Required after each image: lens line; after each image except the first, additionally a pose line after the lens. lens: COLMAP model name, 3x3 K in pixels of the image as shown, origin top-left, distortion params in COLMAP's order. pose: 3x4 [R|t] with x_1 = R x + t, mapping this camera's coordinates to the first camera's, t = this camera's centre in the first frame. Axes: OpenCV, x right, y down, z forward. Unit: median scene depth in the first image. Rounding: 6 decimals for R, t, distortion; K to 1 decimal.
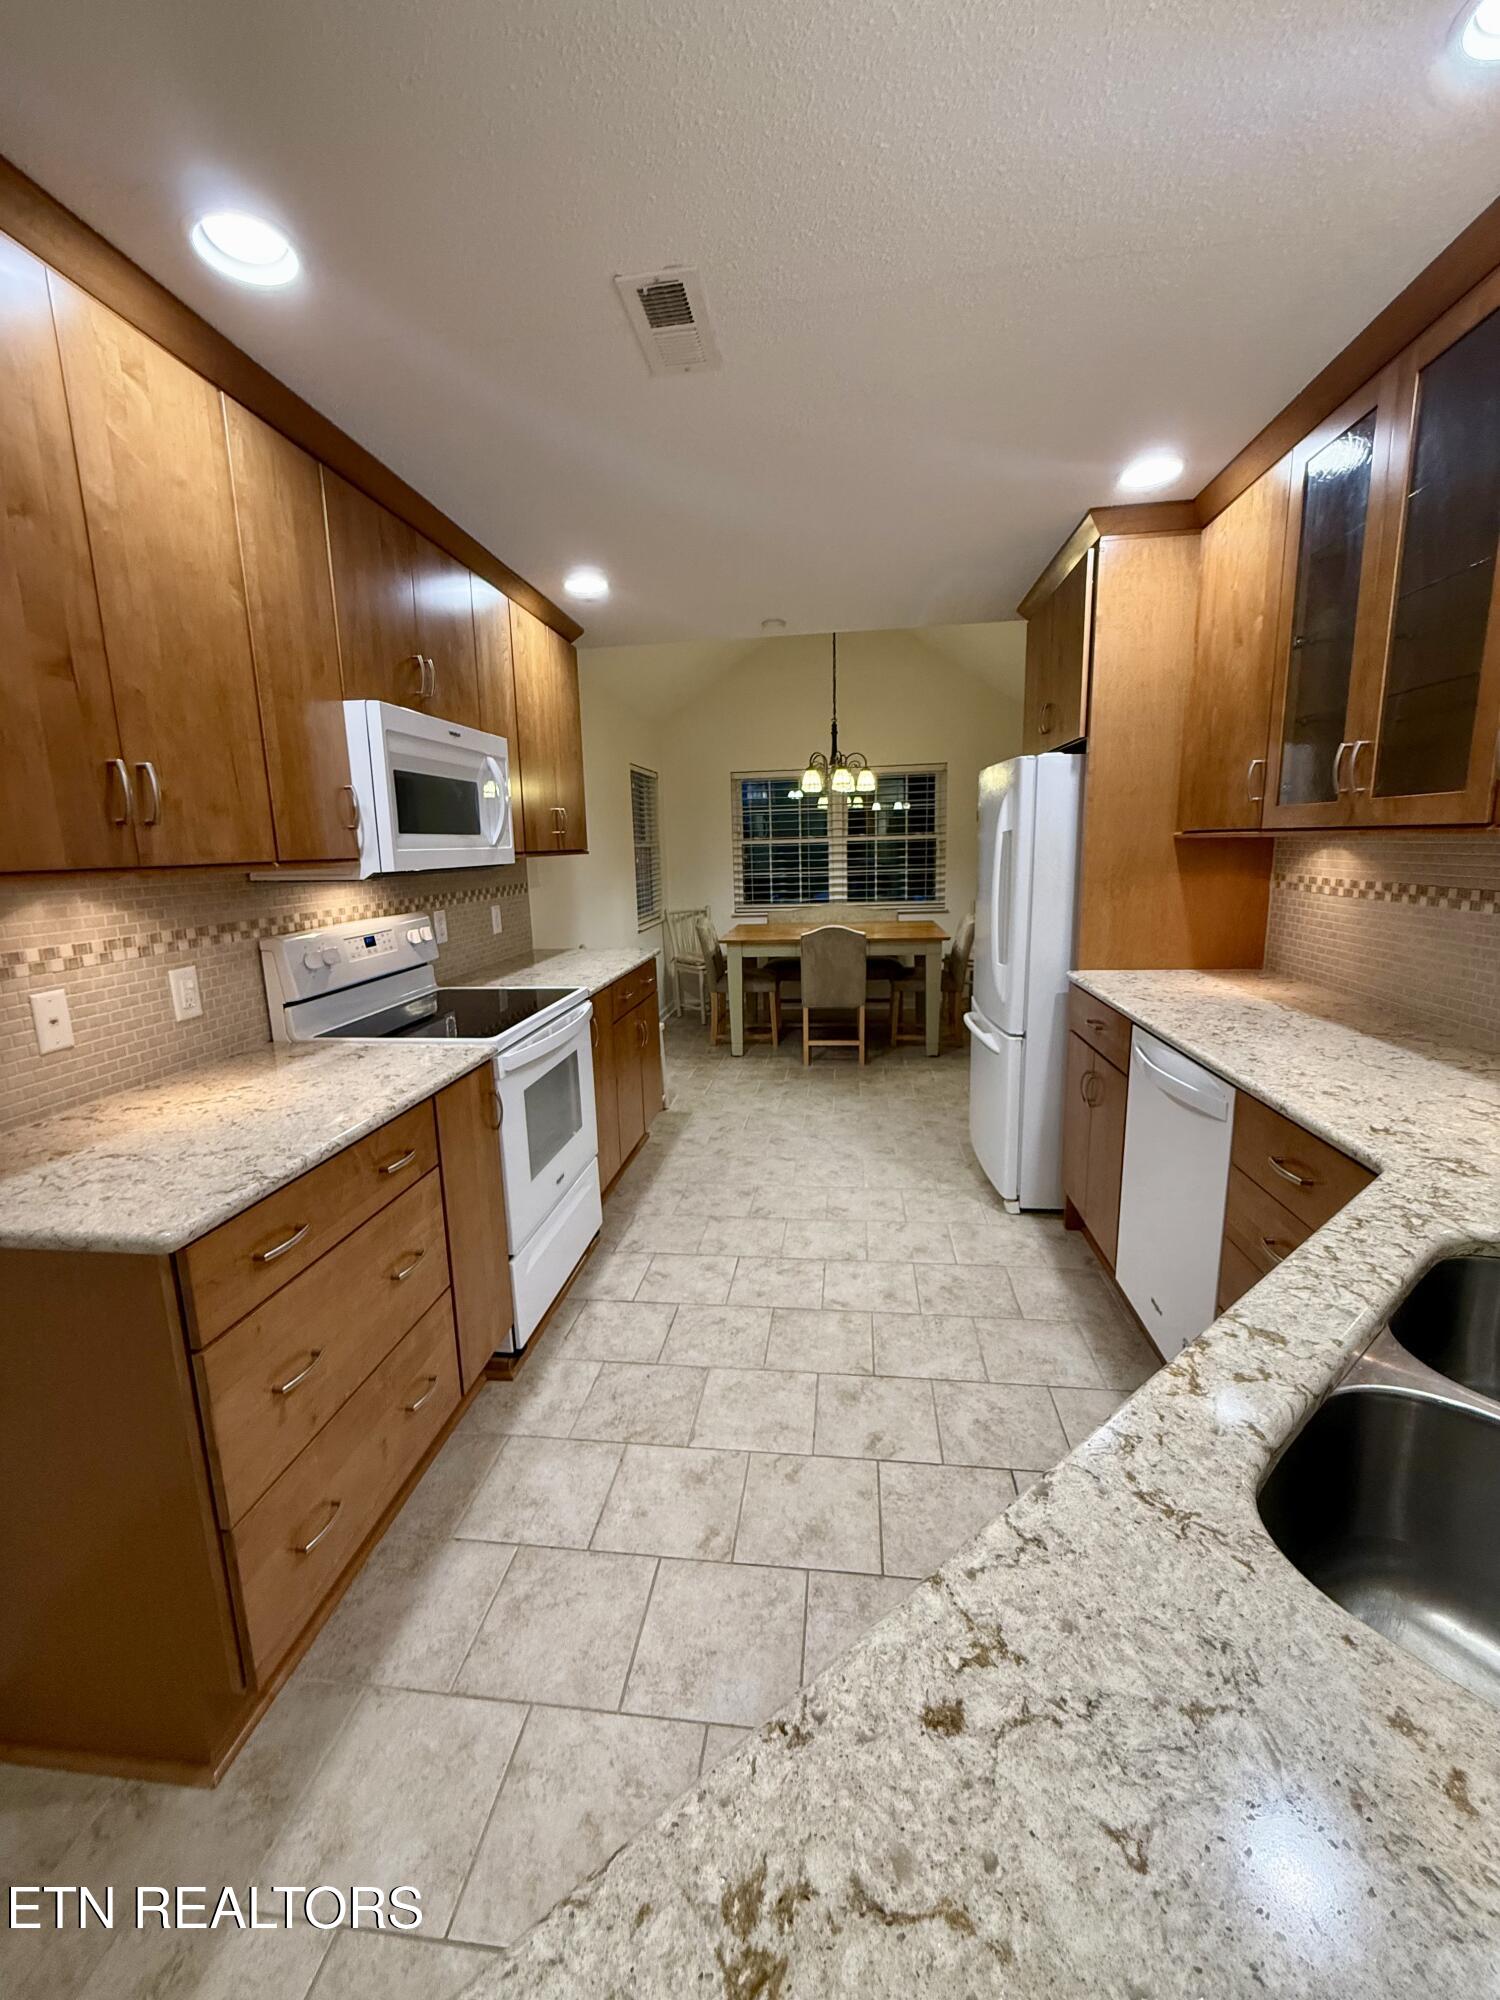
lens RADIAL K [[798.1, 0, 749.9], [0, 798.1, 989.4], [0, 0, 1]] dist [-0.001665, 0.000242]
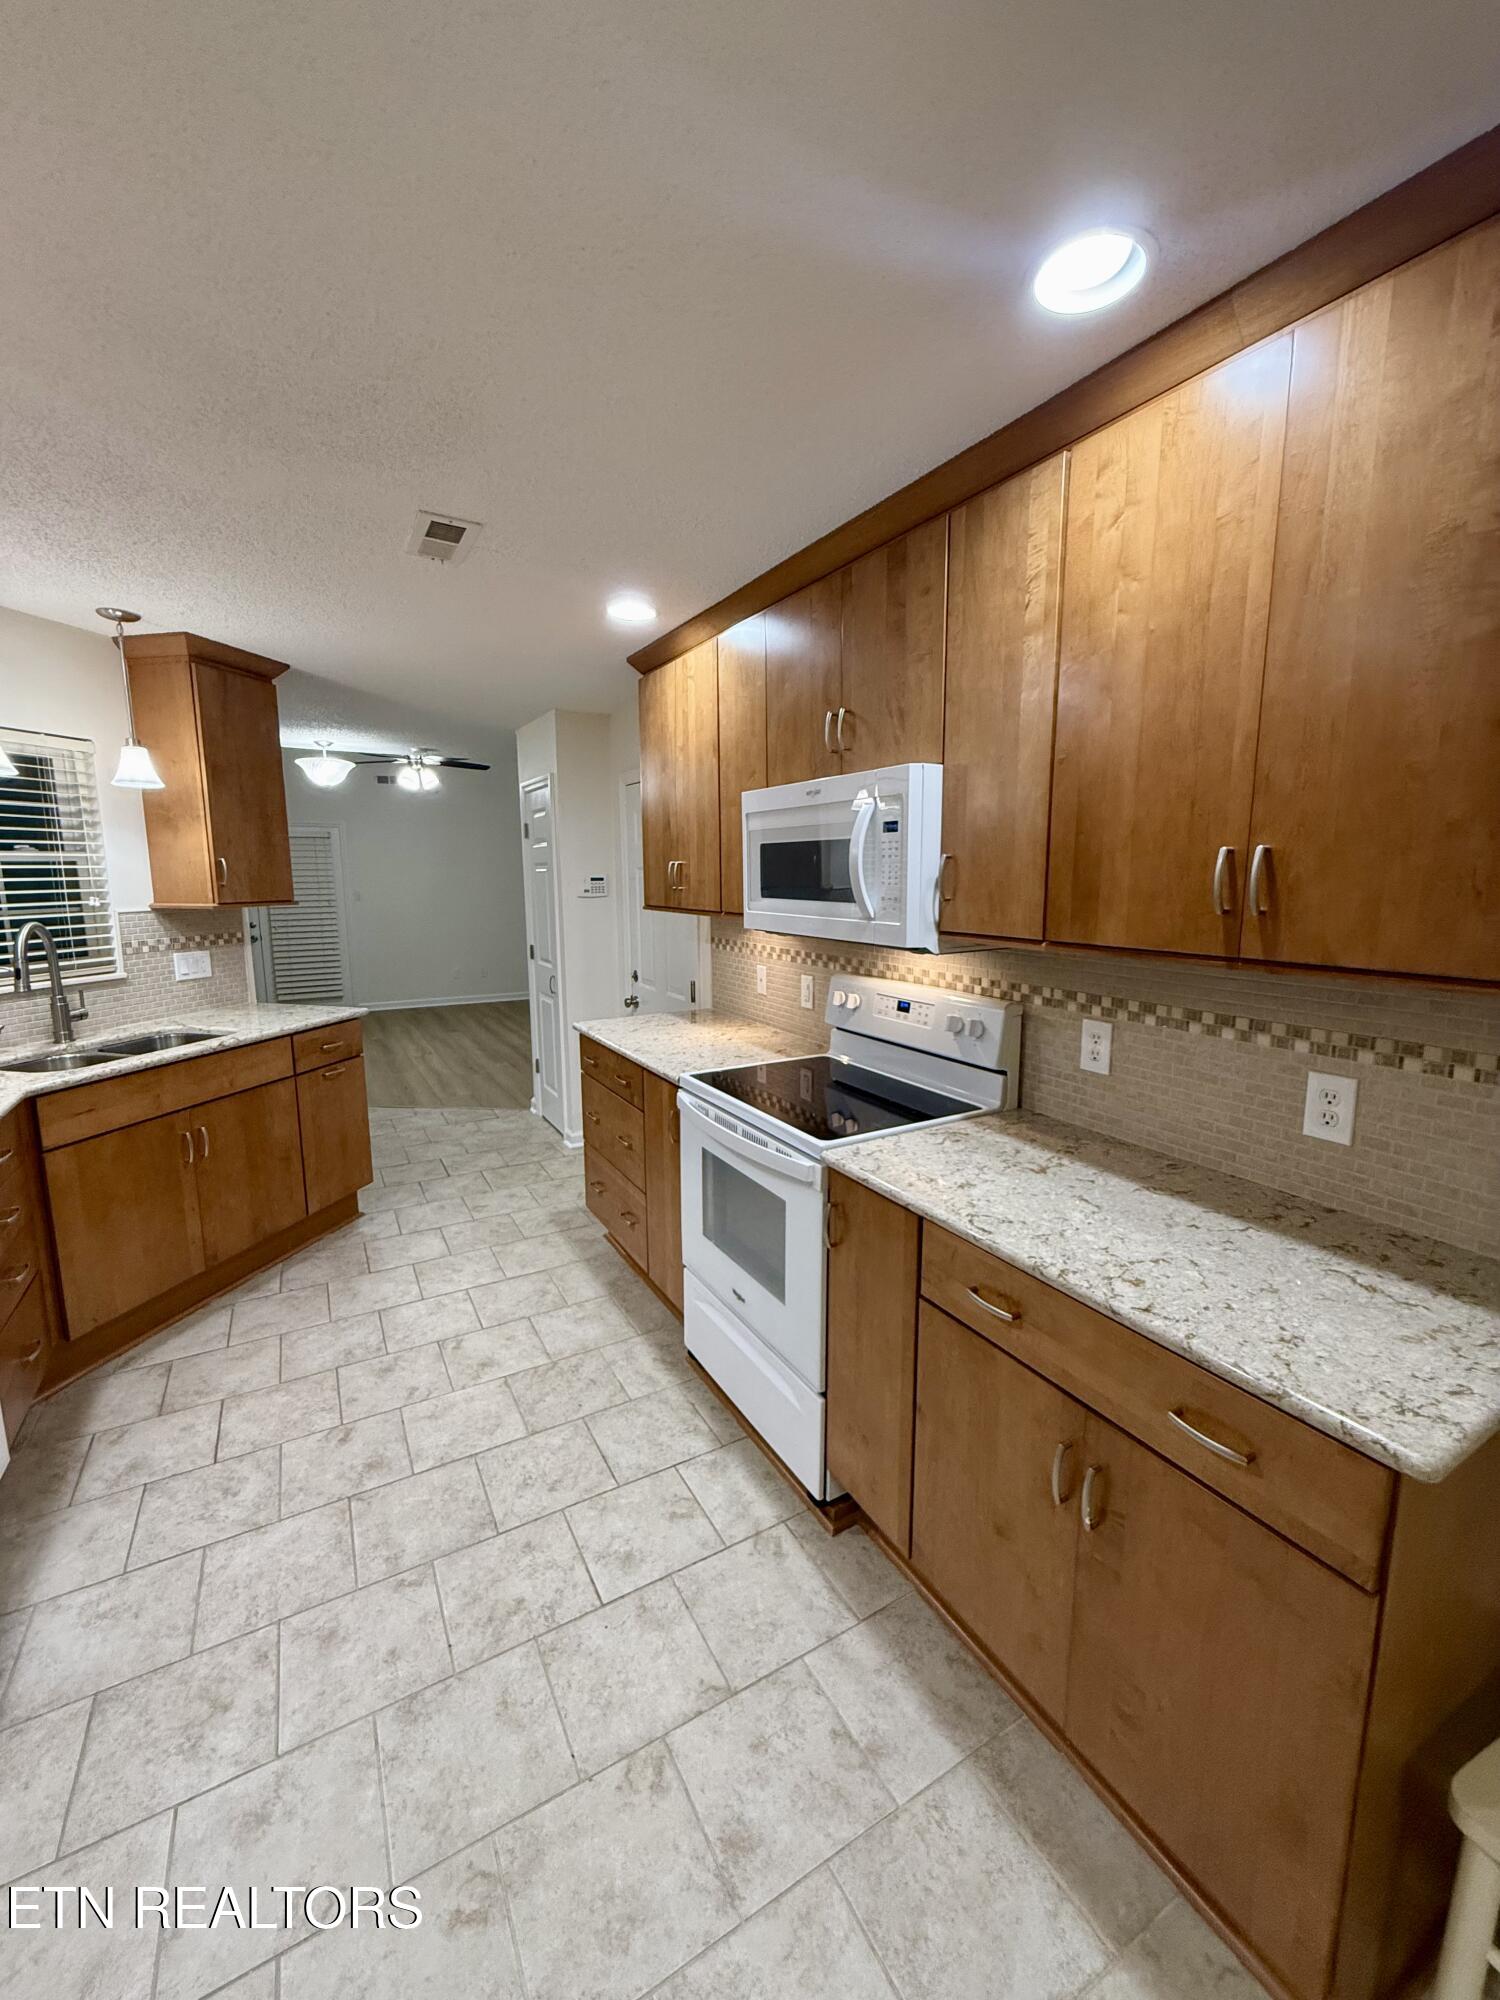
lens RADIAL K [[798.1, 0, 746.7], [0, 798.1, 987.9], [0, 0, 1]] dist [-0.001665, 0.000242]
pose [[-0.801617, 0.111812, -0.587289, 0.245603], [-0.087702, 0.949733, 0.300525, -0.369215], [0.591370, 0.292412, -0.751516, 1.677467]]
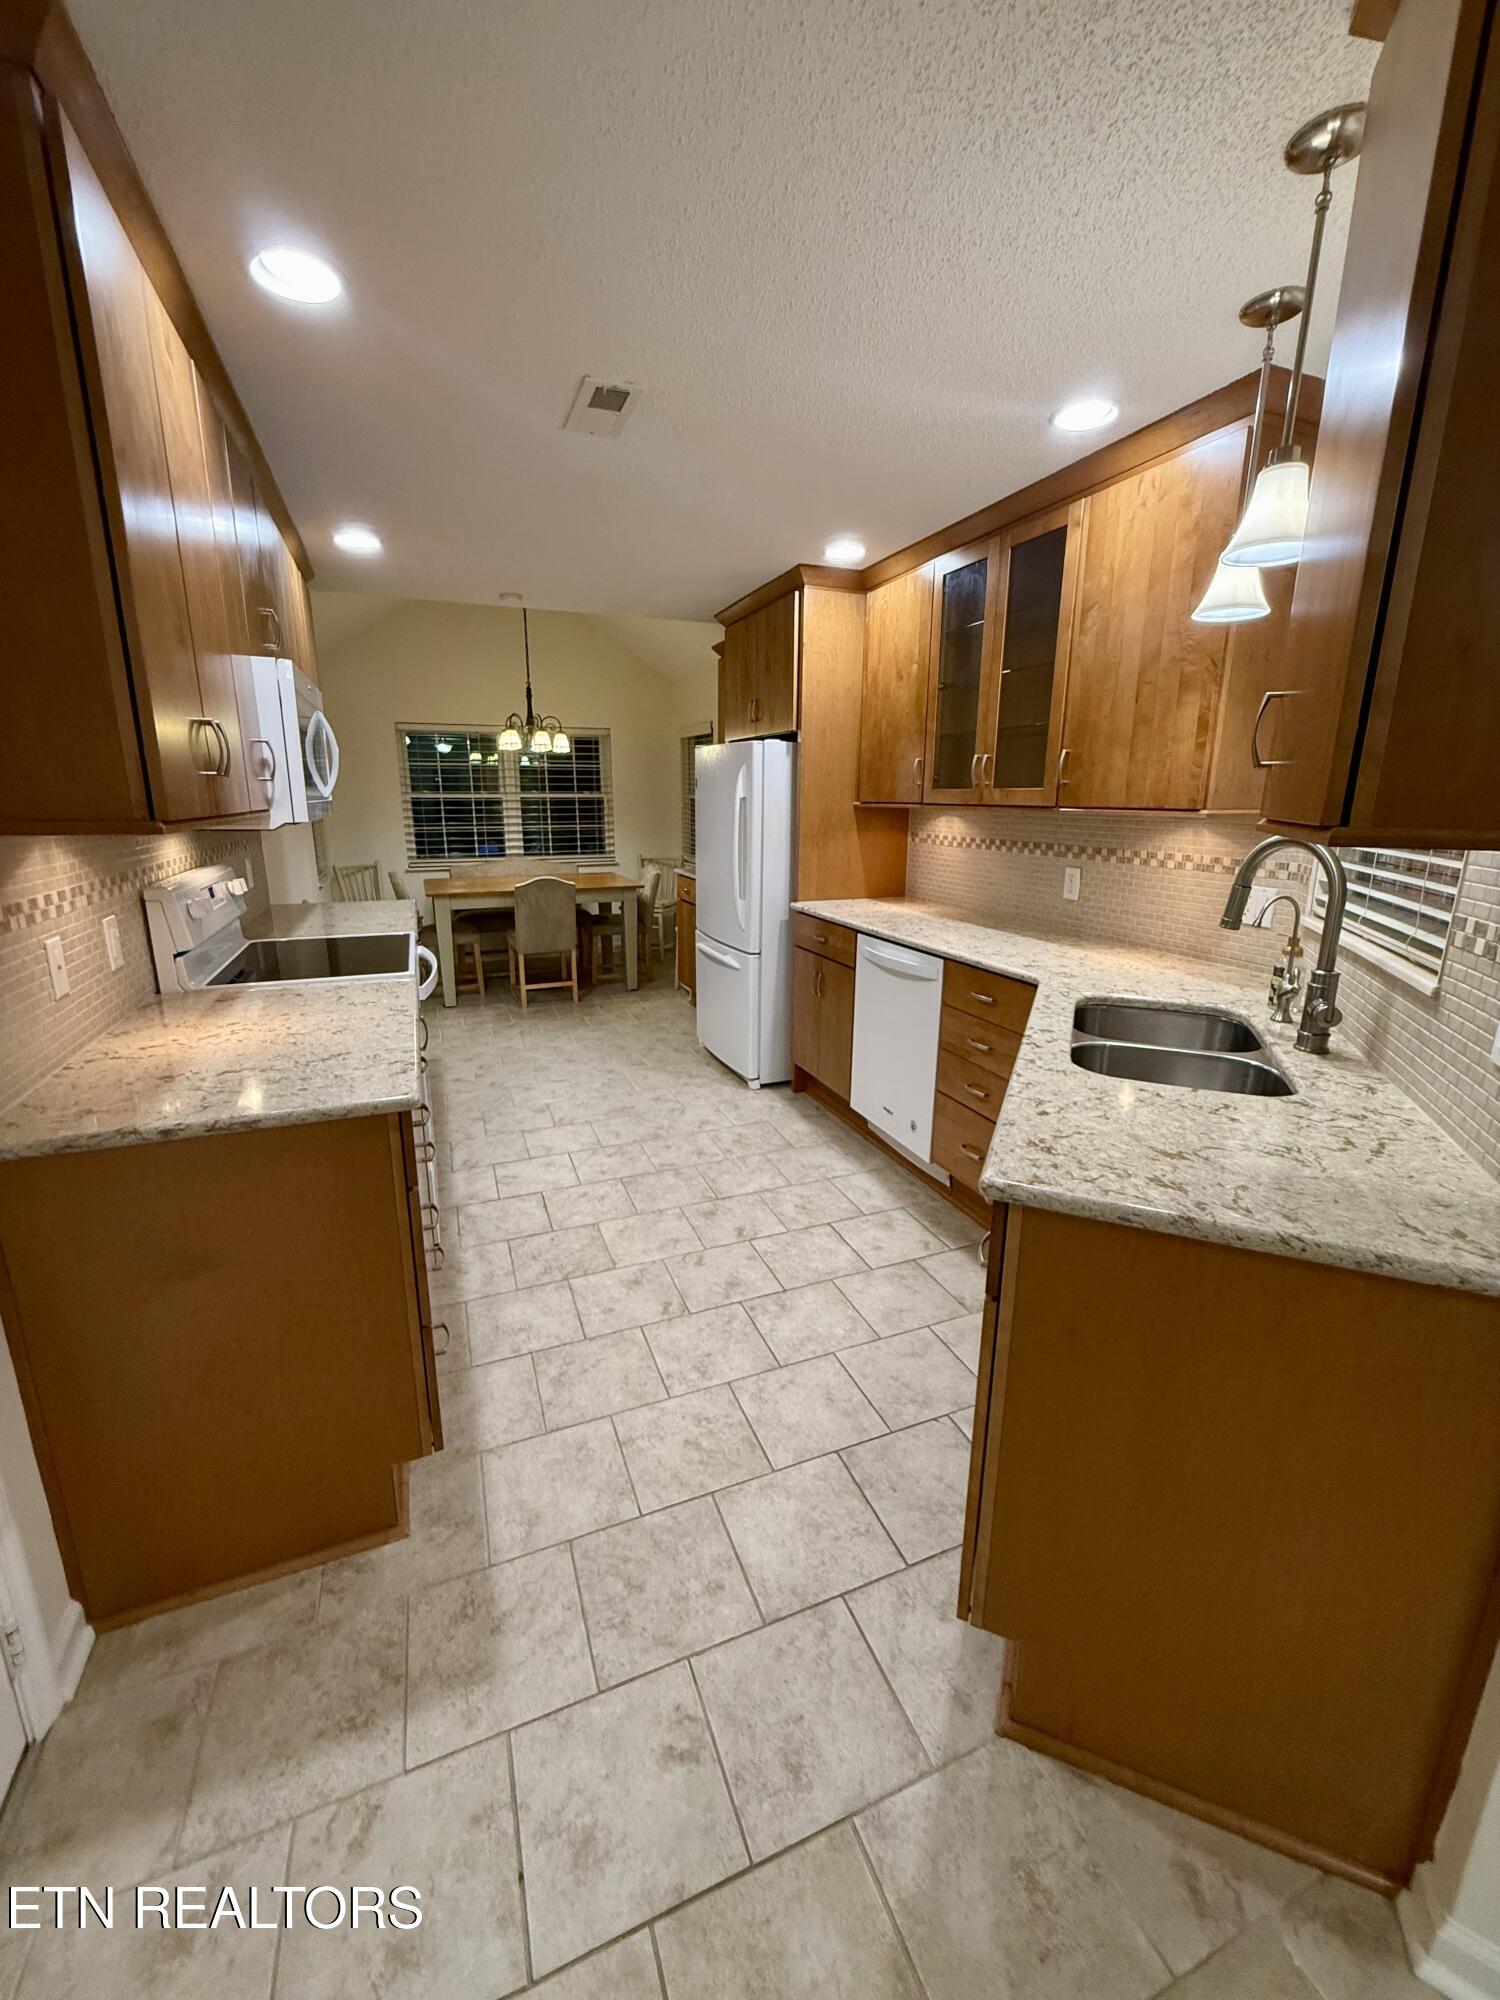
lens RADIAL K [[798.1, 0, 751.9], [0, 798.1, 988.9], [0, 0, 1]] dist [-0.001665, 0.000242]
pose [[0.873396, -0.084505, 0.479624, -0.393146], [0.059481, 0.995967, 0.067165, 0.033972], [-0.483365, -0.030133, 0.874900, -0.201549]]
